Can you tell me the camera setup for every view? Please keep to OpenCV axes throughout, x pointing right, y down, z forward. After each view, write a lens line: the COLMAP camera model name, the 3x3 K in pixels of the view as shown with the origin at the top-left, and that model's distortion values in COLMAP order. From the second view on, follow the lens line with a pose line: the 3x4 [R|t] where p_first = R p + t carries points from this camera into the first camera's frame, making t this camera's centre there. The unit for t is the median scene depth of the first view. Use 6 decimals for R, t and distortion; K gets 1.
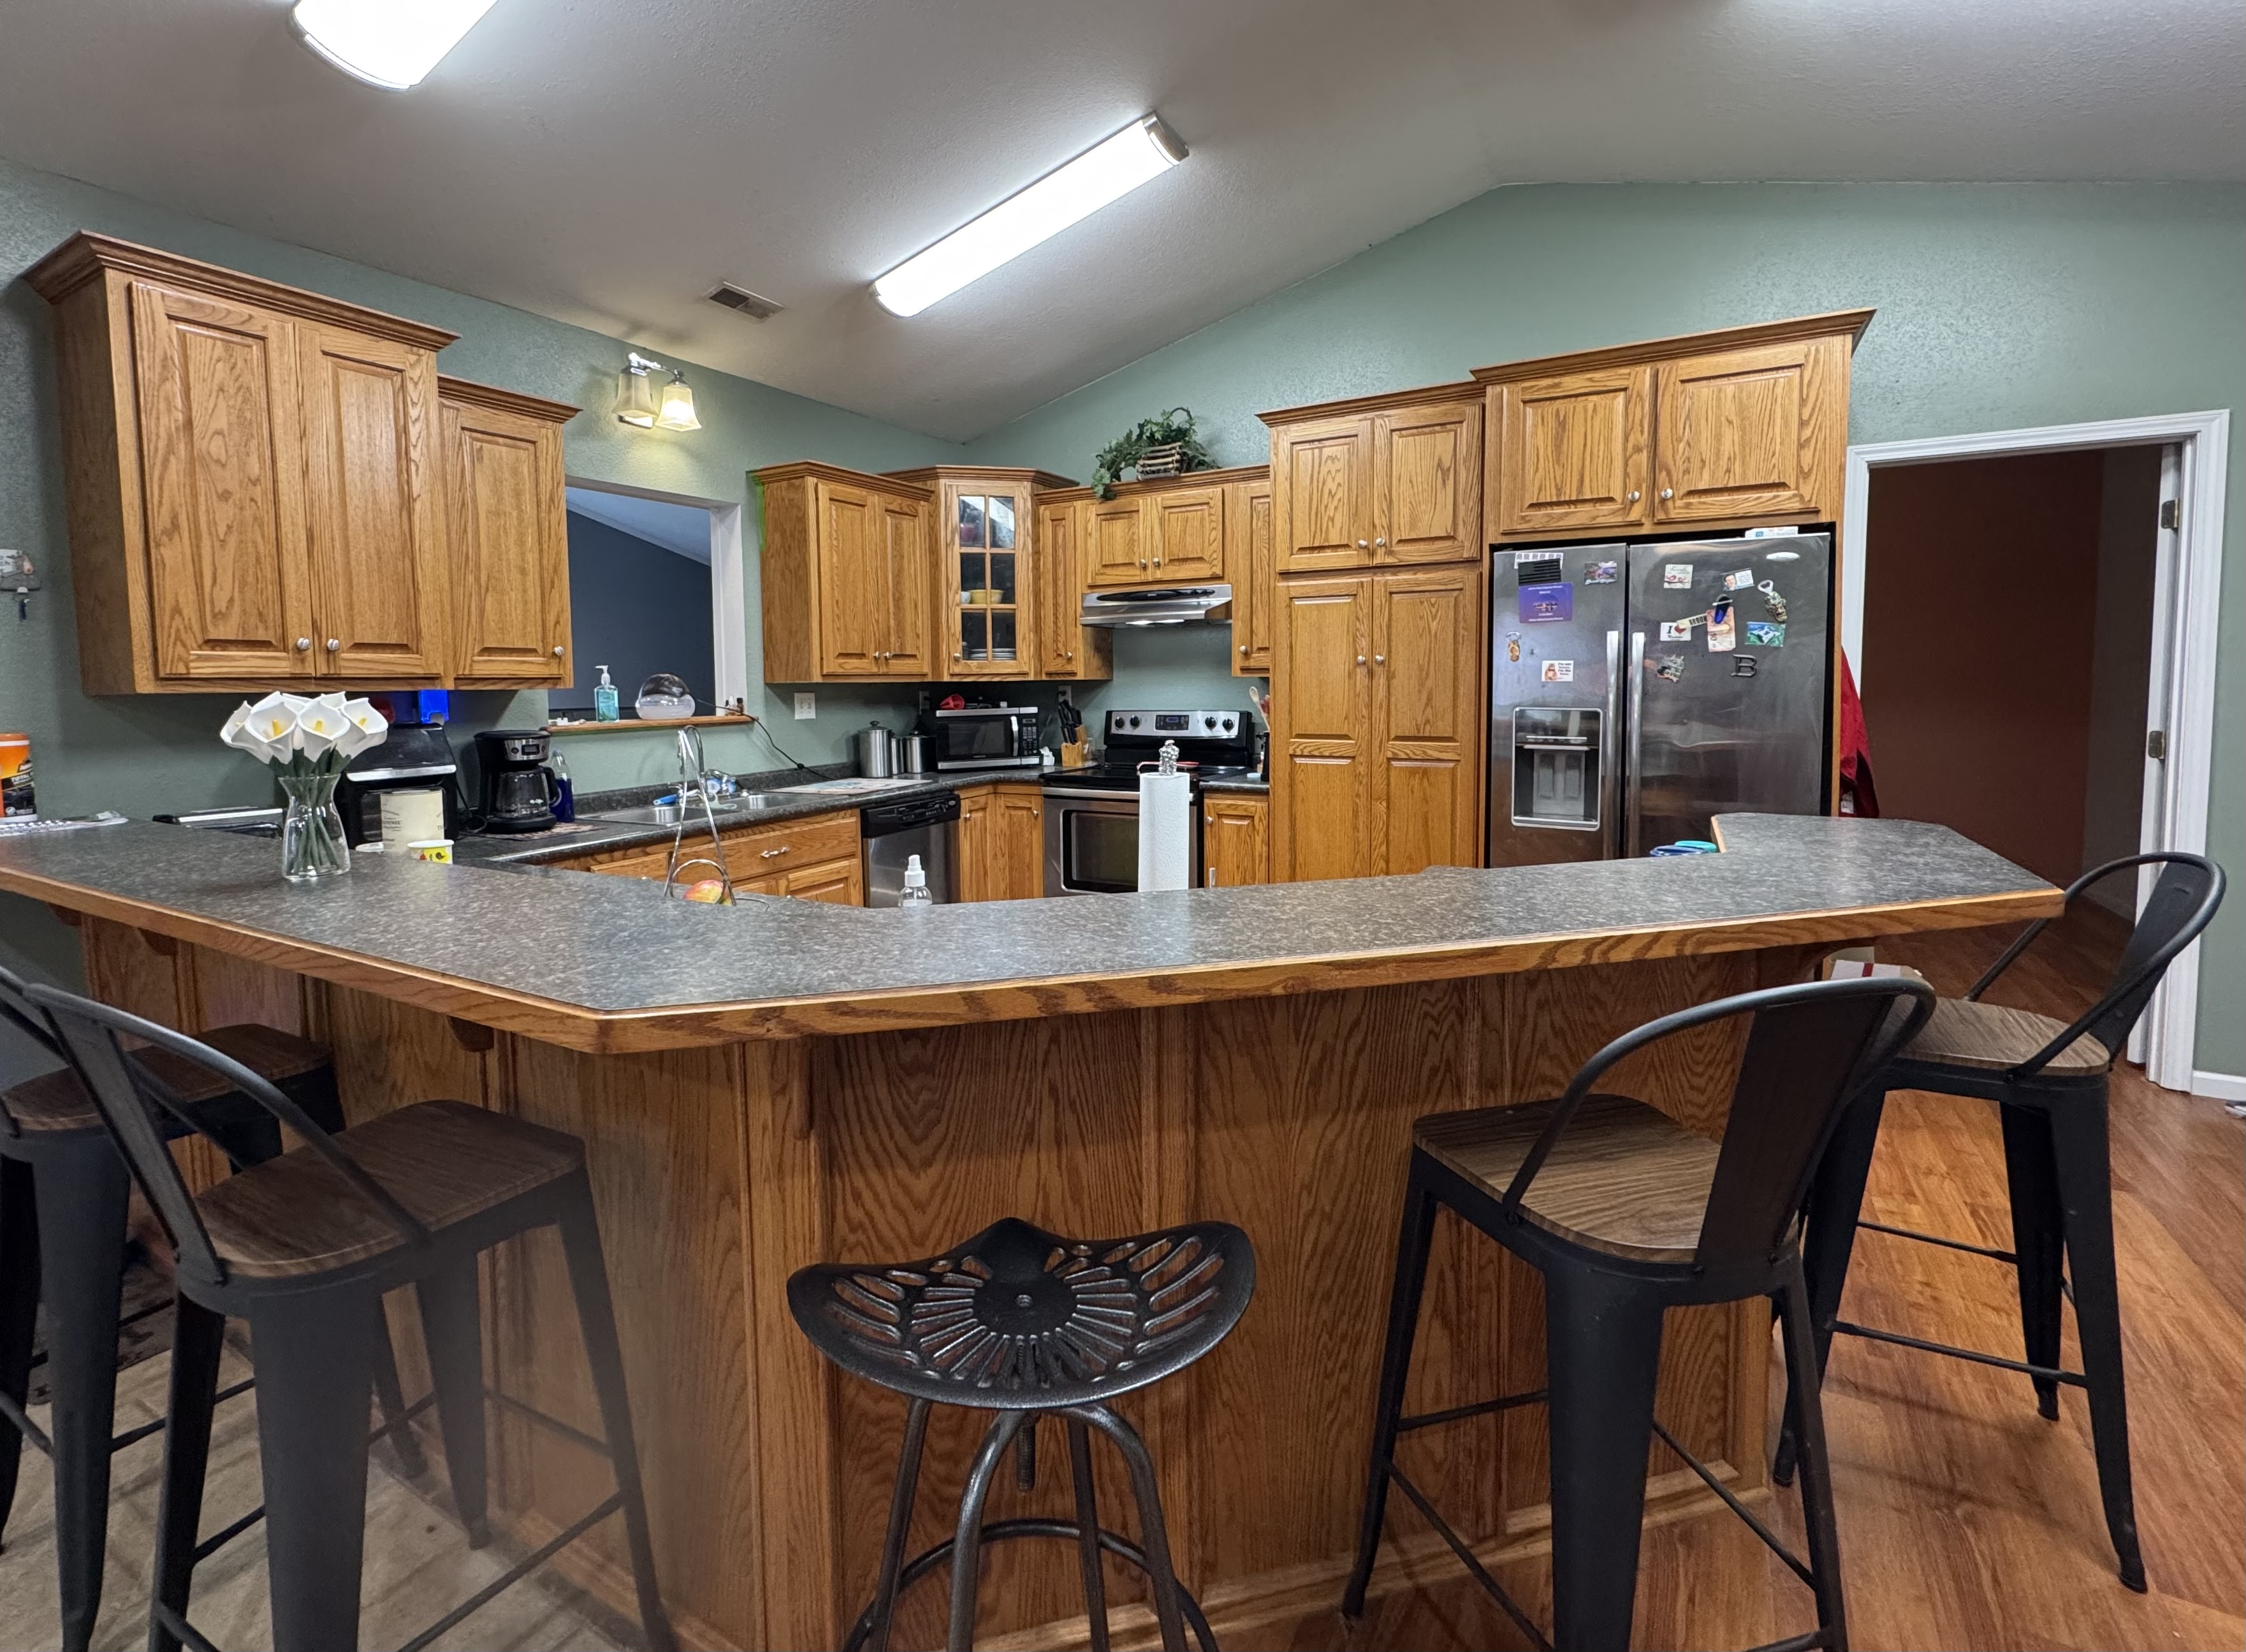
lens RADIAL K [[1019.6, 0, 1076.4], [0, 1019.6, 745.1], [0, 0, 1]] dist [-0.000071, 0.000000]
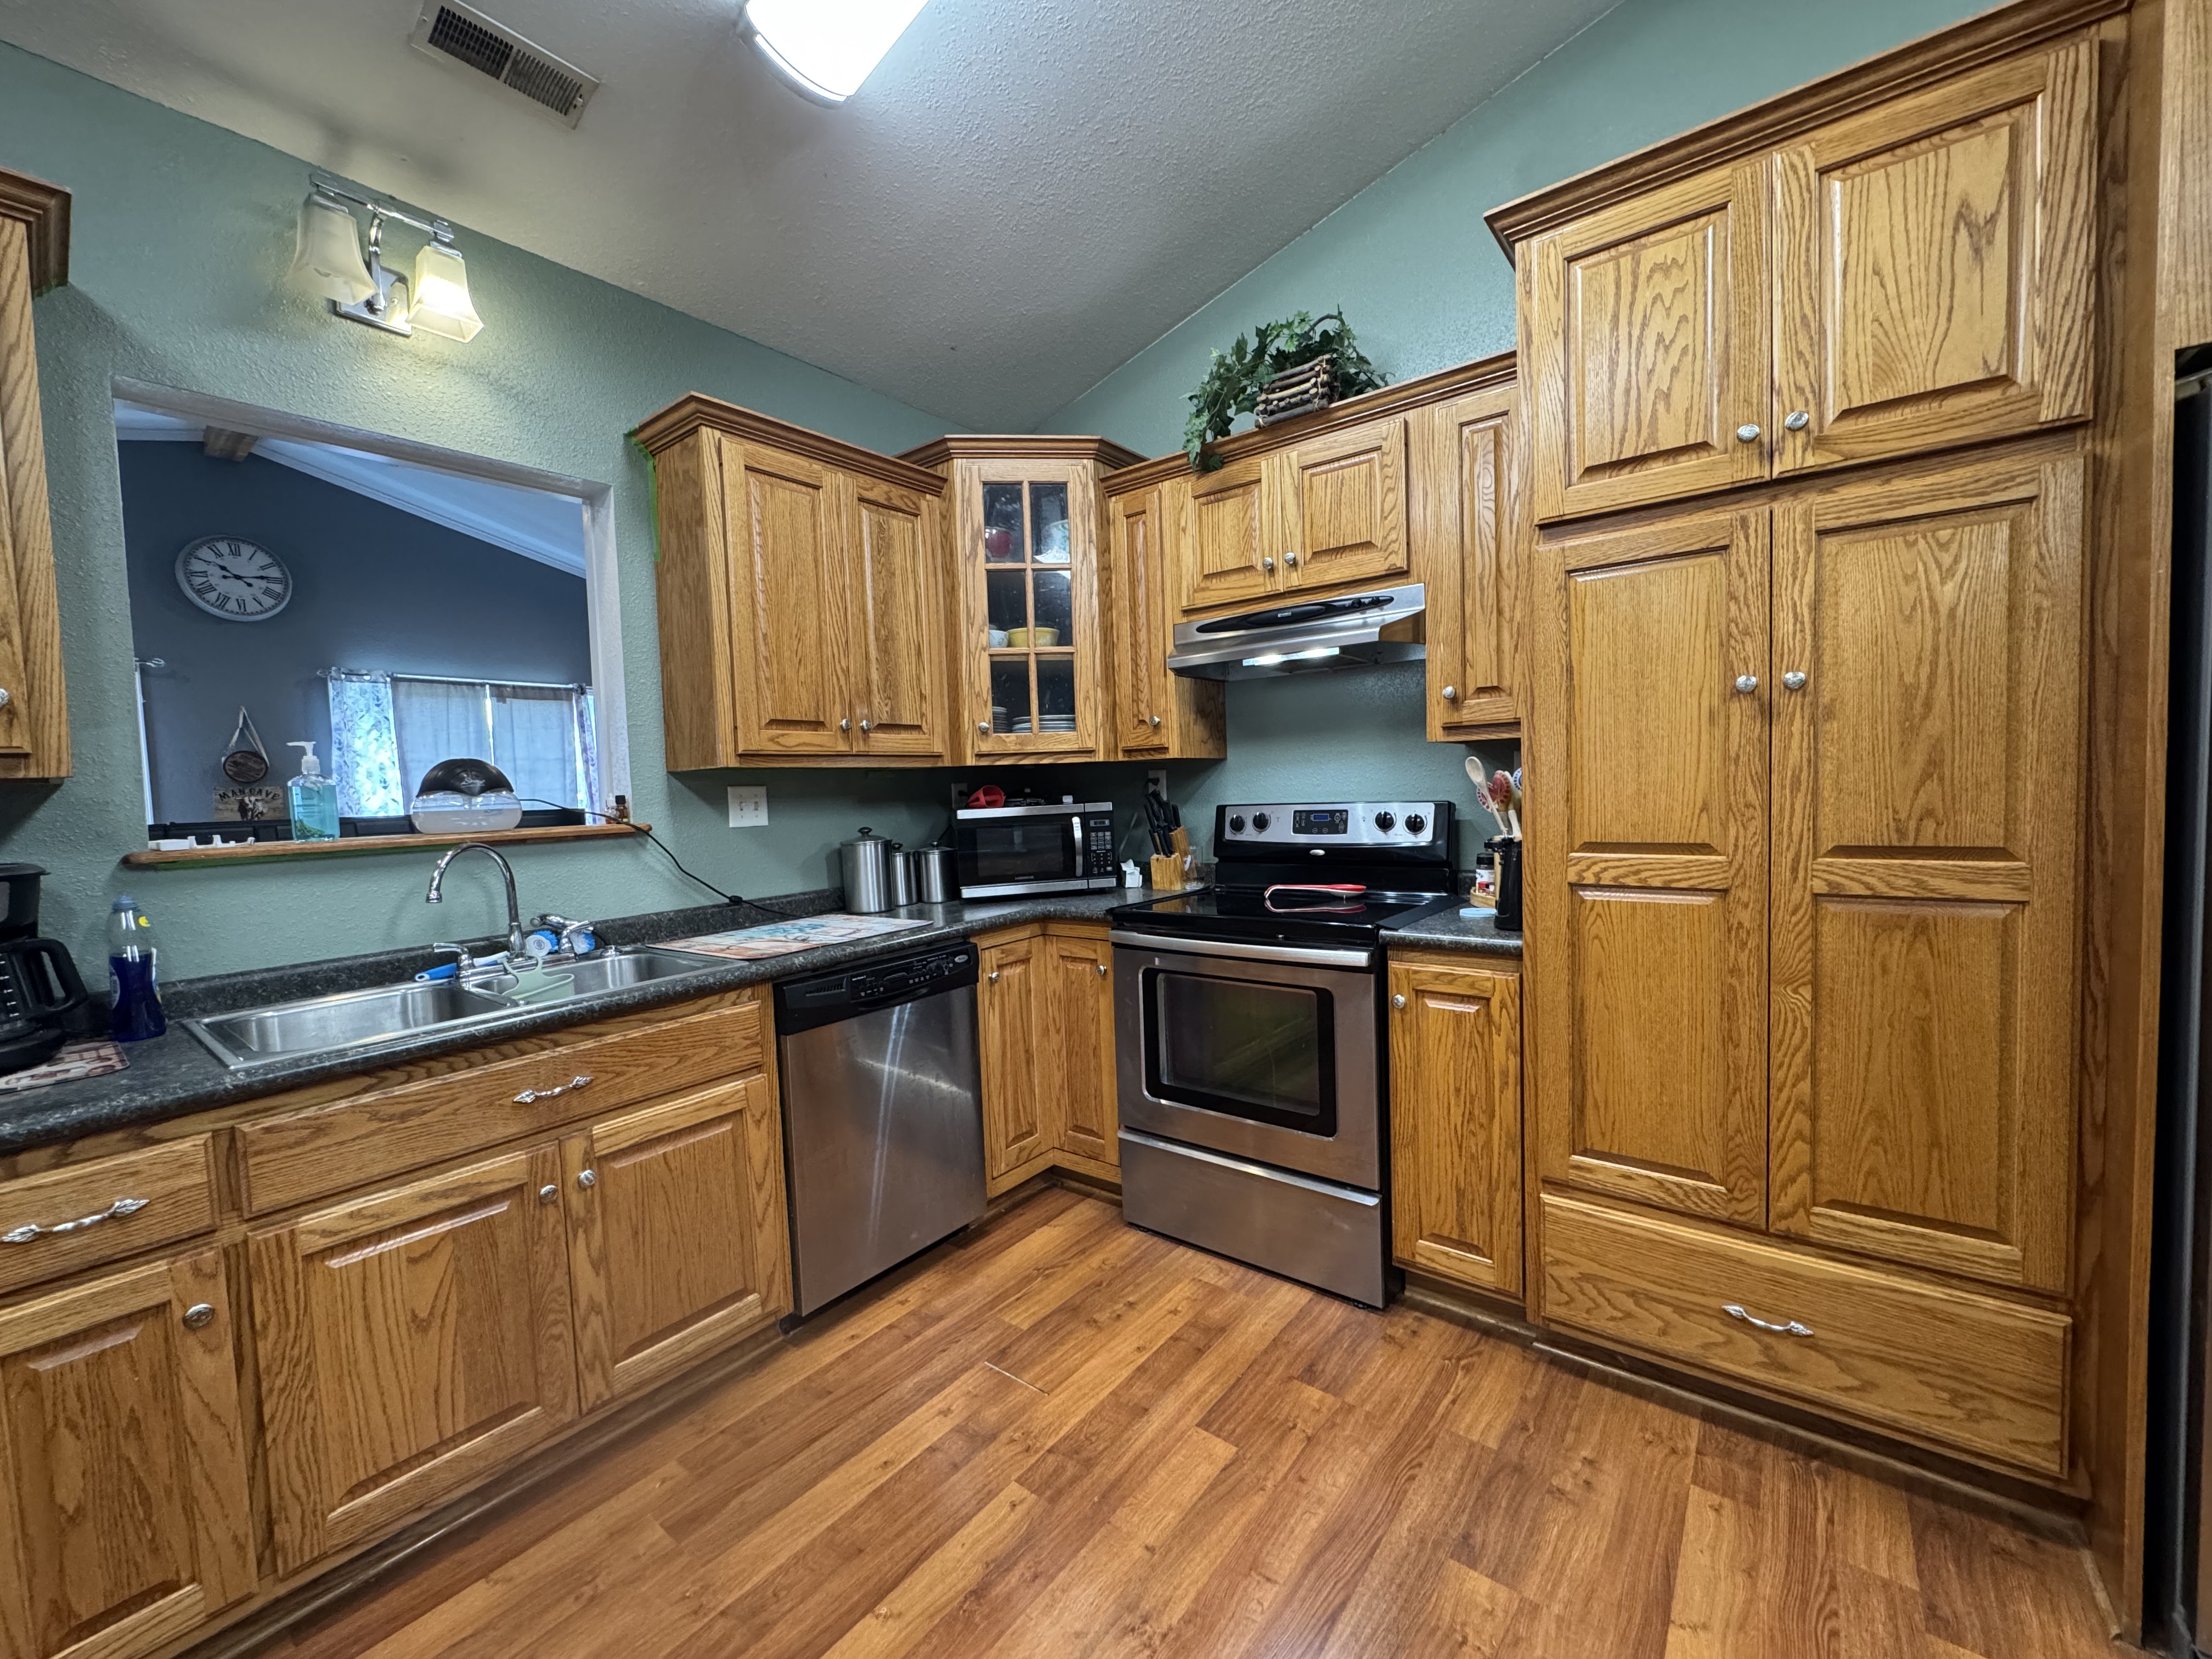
lens RADIAL K [[879.5, 0, 1104.1], [0, 879.5, 828.4], [0, 0, 1]] dist [-0.002018, 0.000125]
pose [[0.991902, -0.016516, -0.125925, 0.033225], [0.014909, 0.999795, -0.013695, -0.014200], [0.126125, 0.011706, 0.991945, 0.496820]]
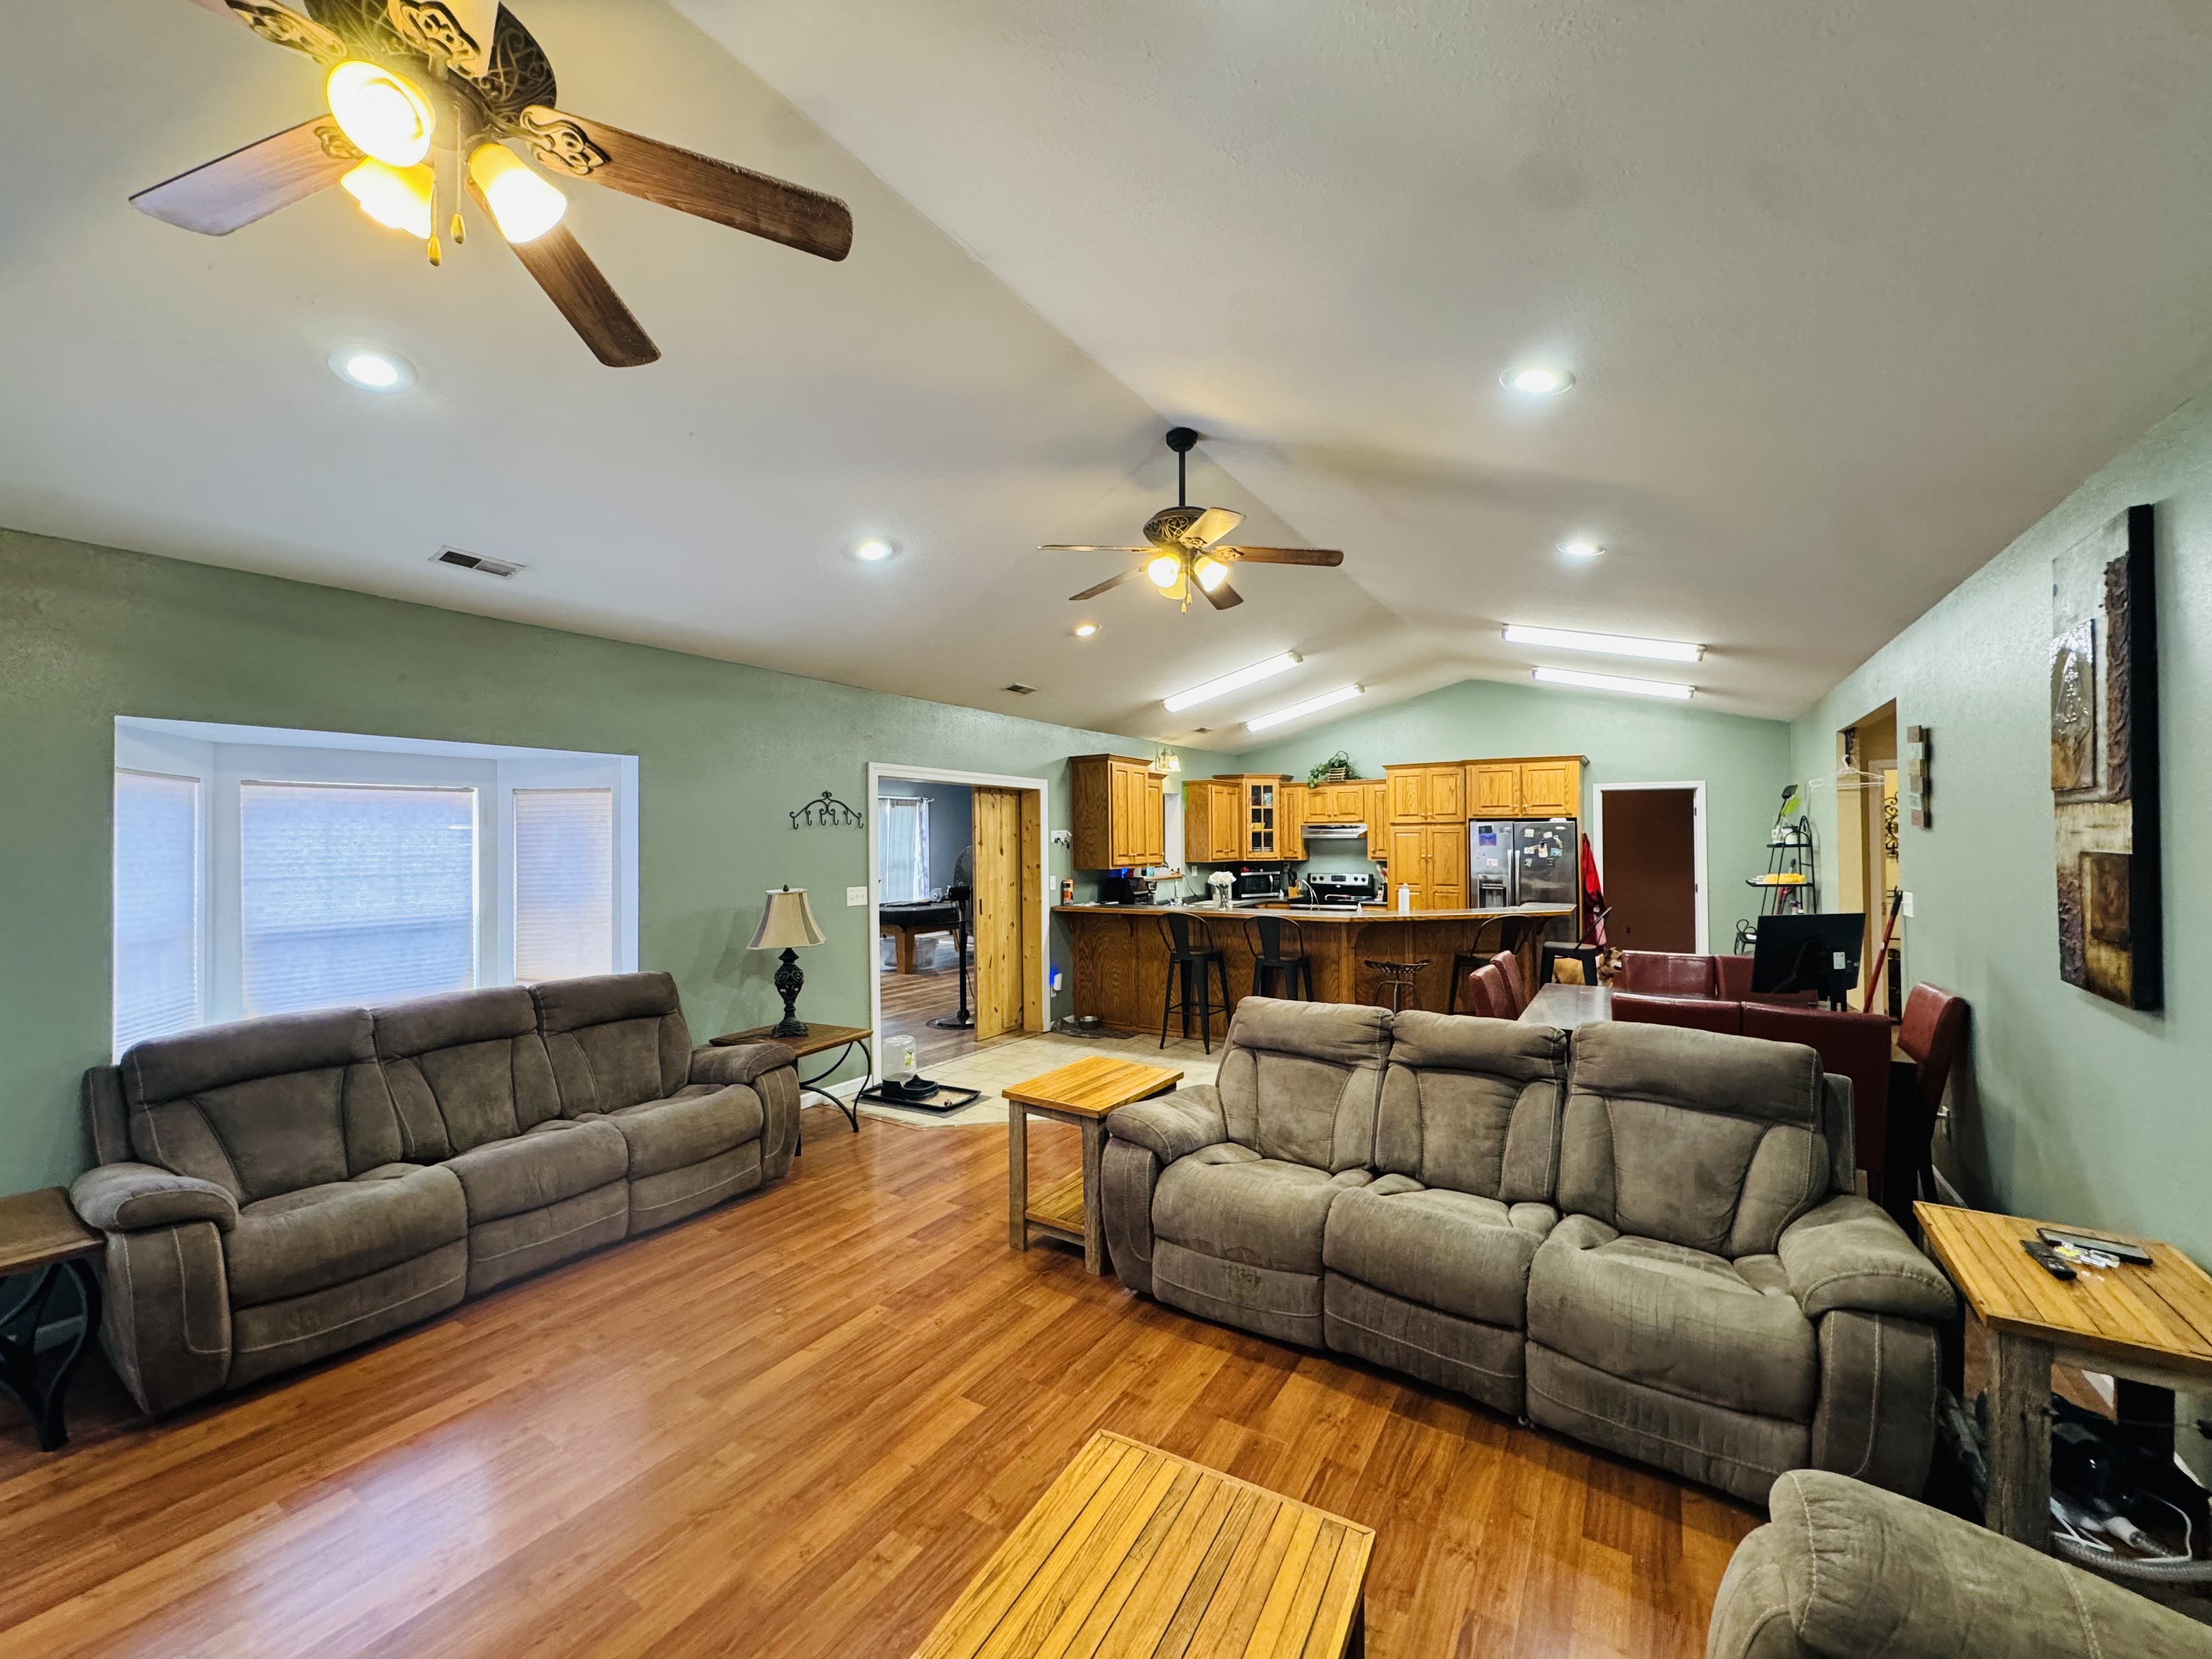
lens RADIAL K [[879.5, 0, 1108.9], [0, 879.5, 827.6], [0, 0, 1]] dist [-0.002018, 0.000125]
pose [[0.999876, 0.005765, -0.014679, -0.469972], [-0.006879, 0.997004, -0.077049, 0.024718], [0.014191, 0.077141, 0.996919, -1.218320]]
